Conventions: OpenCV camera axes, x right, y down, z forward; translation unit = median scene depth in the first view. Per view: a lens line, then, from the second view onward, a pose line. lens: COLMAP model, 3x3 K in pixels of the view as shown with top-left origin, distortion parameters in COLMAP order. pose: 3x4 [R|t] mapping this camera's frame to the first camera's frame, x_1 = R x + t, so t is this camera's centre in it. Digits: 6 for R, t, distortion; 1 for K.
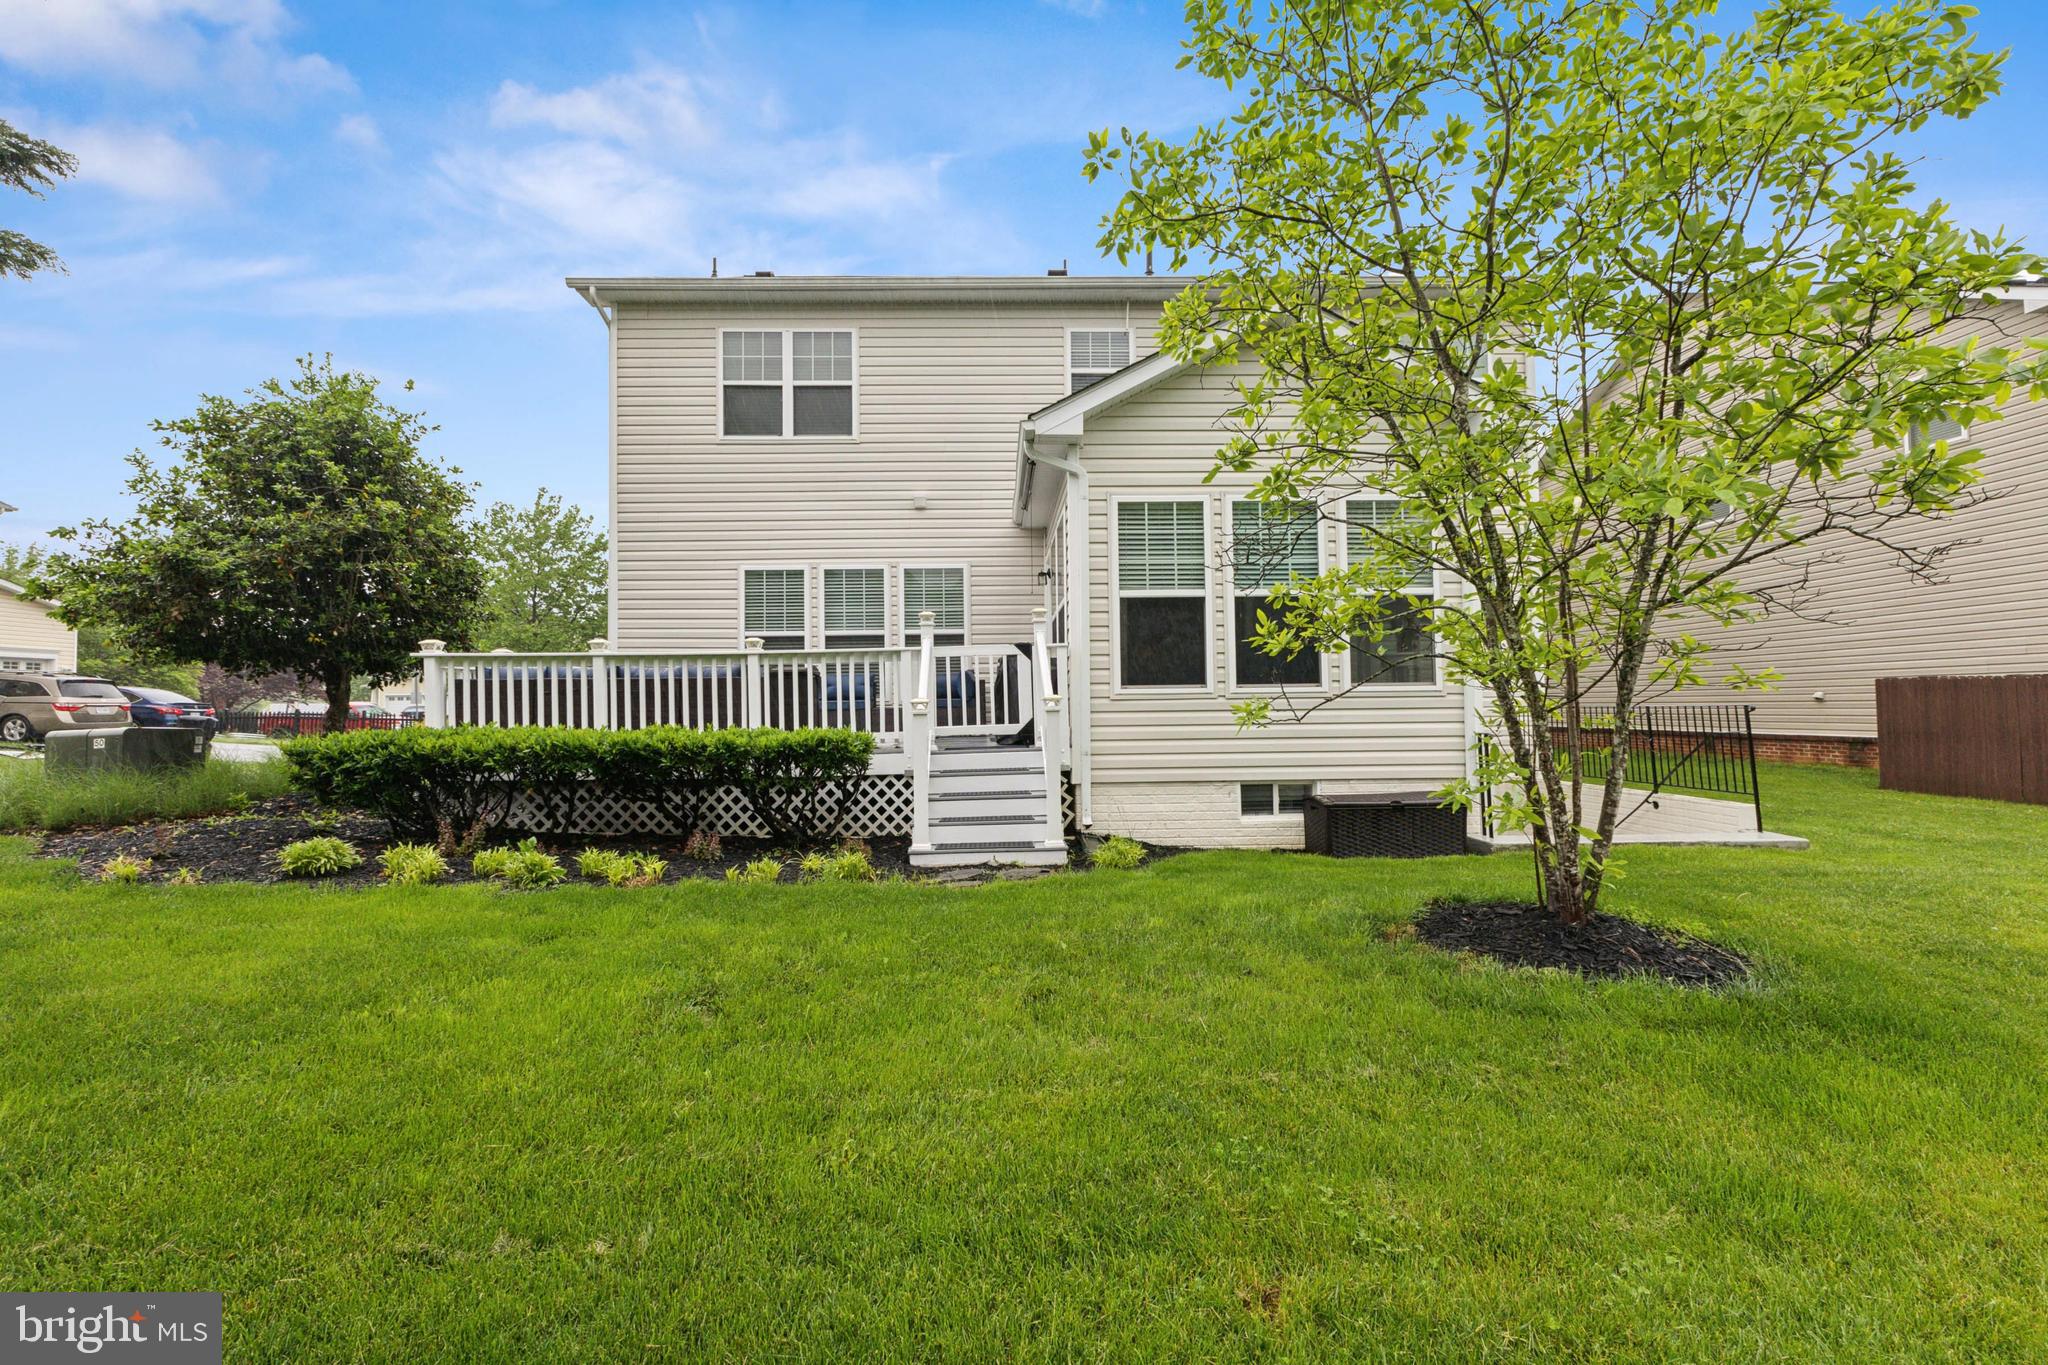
lens RADIAL K [[909.3, 0, 1024.0], [0, 909.3, 682.5], [0, 0, 1]] dist [0.000927, 0.000000]
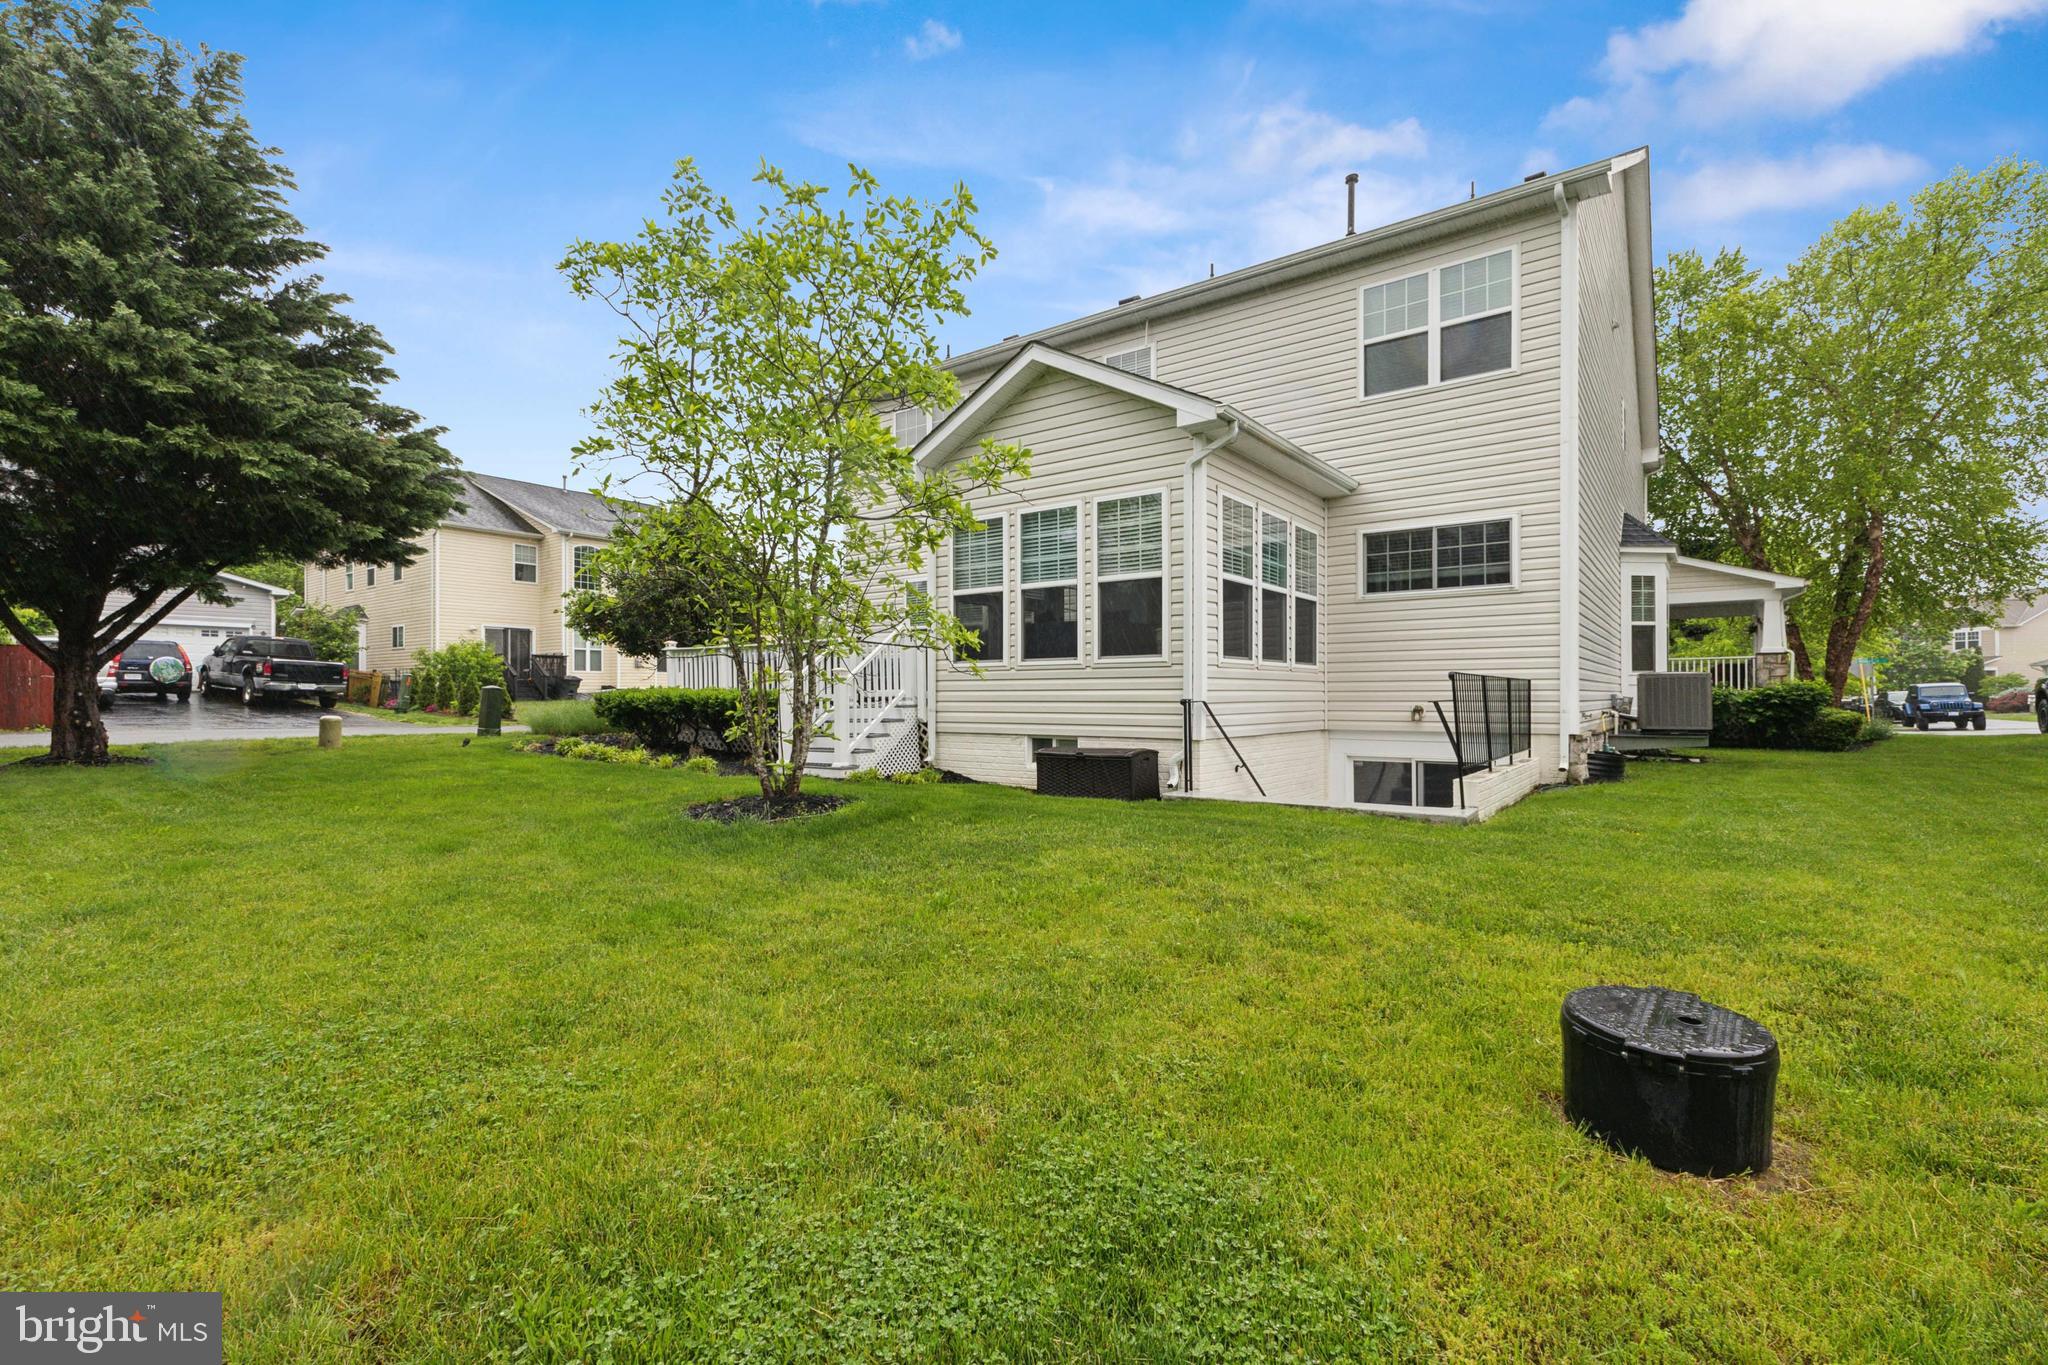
lens RADIAL K [[909.3, 0, 1024.0], [0, 909.3, 682.5], [0, 0, 1]] dist [0.000927, 0.000000]
pose [[0.794900, -0.000355, -0.606741, 0.886670], [0.019752, 0.999485, 0.025292, 0.003881], [0.606419, -0.032089, 0.794497, -0.017667]]
